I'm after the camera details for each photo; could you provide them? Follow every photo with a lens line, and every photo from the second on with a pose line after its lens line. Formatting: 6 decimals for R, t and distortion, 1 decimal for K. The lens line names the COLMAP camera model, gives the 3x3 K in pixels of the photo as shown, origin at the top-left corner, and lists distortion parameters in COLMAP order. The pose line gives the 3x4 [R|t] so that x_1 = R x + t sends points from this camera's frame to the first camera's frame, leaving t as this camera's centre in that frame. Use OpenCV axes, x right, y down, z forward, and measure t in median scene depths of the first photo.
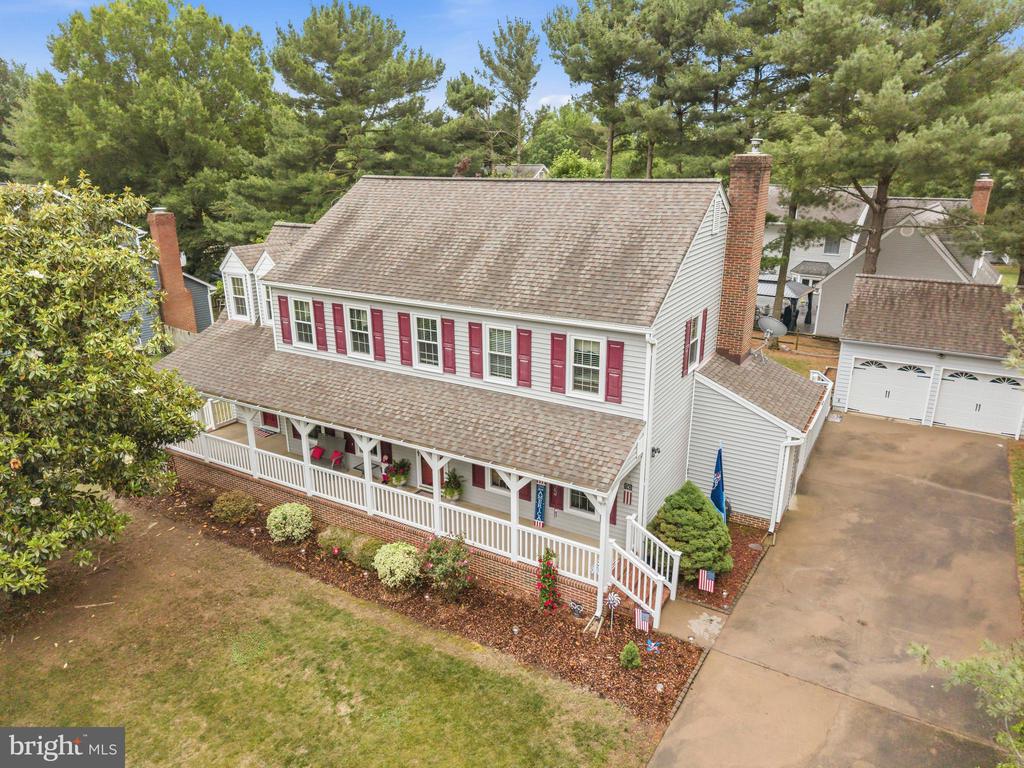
lens RADIAL K [[688.8, 0, 513.6], [0, 688.8, 383.3], [0, 0, 1]] dist [0.012333, -0.008562]
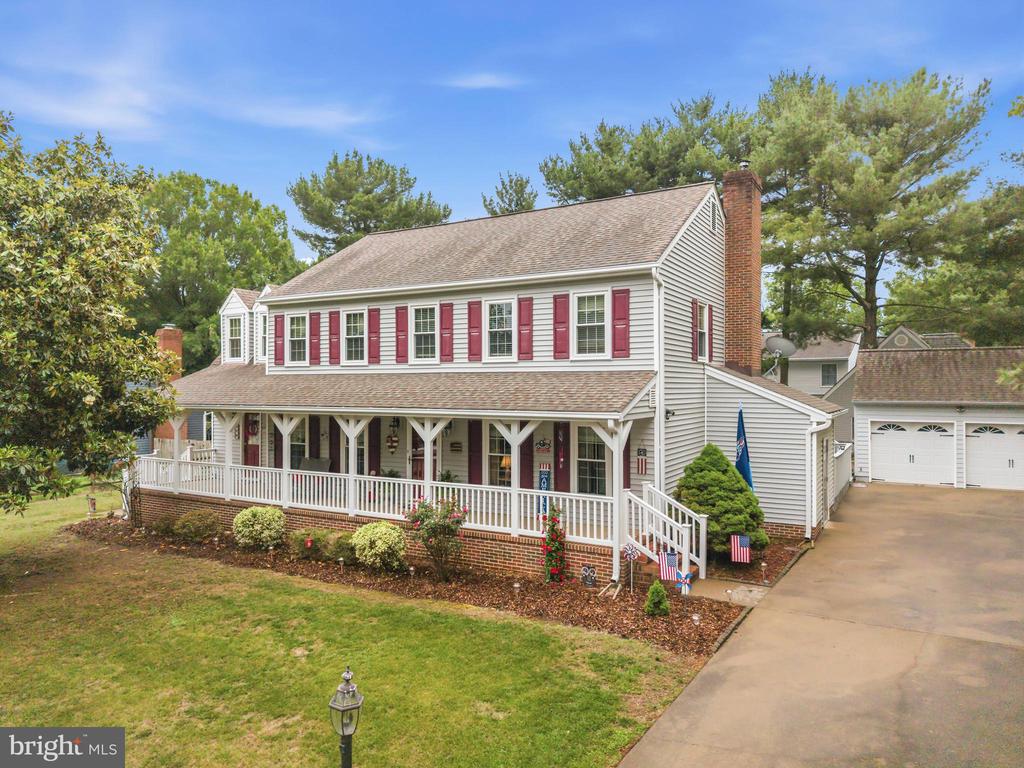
lens RADIAL K [[688.8, 0, 513.0], [0, 688.8, 383.5], [0, 0, 1]] dist [0.012333, -0.008562]
pose [[0.999998, 0.002059, -0.000445, -0.001045], [-0.002094, 0.948838, -0.315755, 0.327310], [-0.000228, 0.315755, 0.948841, 0.114551]]
